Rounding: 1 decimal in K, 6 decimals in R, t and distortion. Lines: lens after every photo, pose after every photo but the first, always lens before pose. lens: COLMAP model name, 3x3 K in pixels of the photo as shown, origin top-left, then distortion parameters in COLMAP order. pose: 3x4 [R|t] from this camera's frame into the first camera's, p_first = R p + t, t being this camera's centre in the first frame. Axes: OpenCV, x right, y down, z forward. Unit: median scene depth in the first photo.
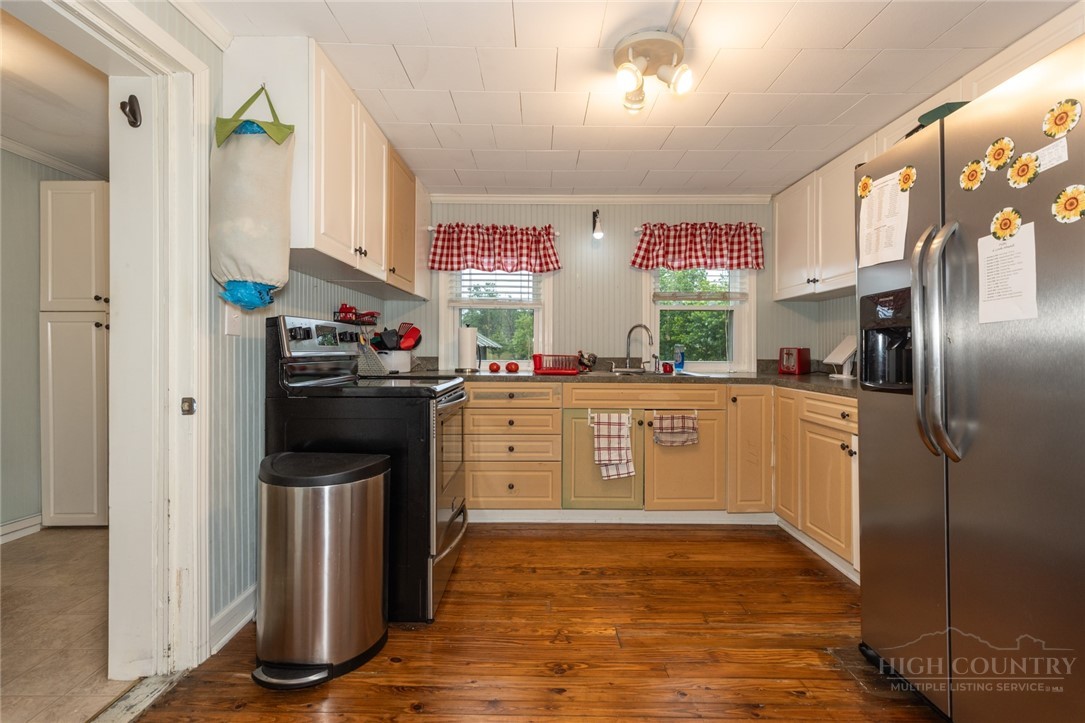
lens RADIAL K [[482.0, 0, 545.1], [0, 482.0, 352.5], [0, 0, 1]] dist [0.003178, 0.000050]
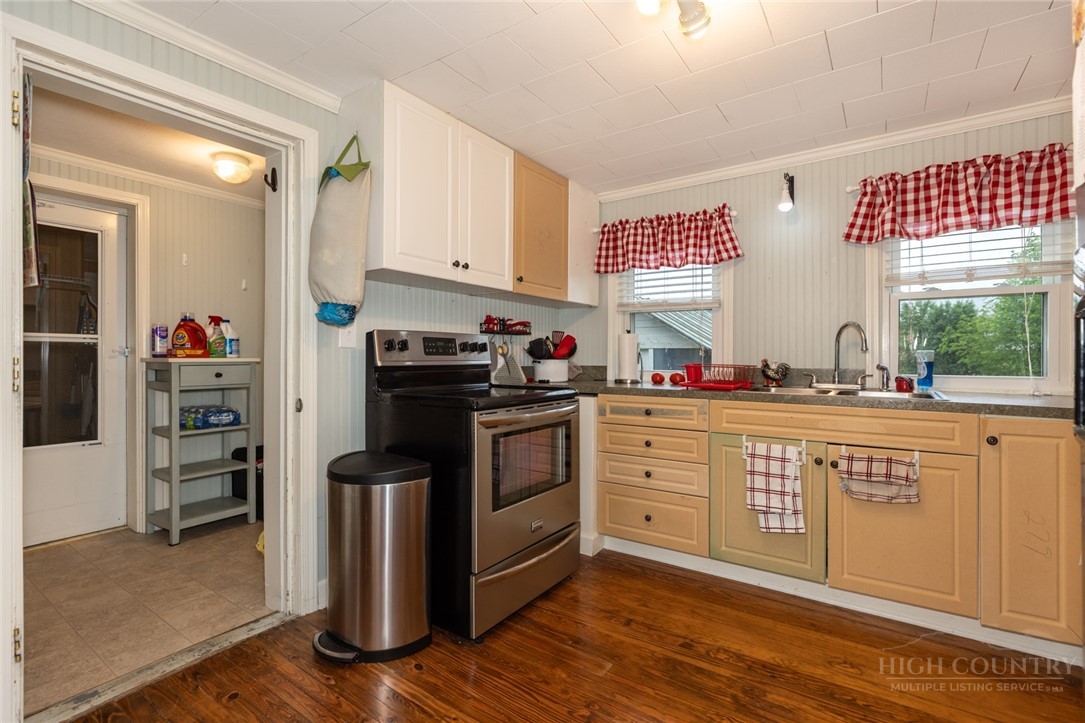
lens RADIAL K [[500.5, 0, 546.6], [0, 500.5, 356.7], [0, 0, 1]] dist [-0.005774, -0.000239]
pose [[0.819889, -0.003402, -0.572512, 0.246169], [-0.000024, 0.999982, -0.005976, -0.003296], [0.572522, 0.004913, 0.819875, 0.140857]]
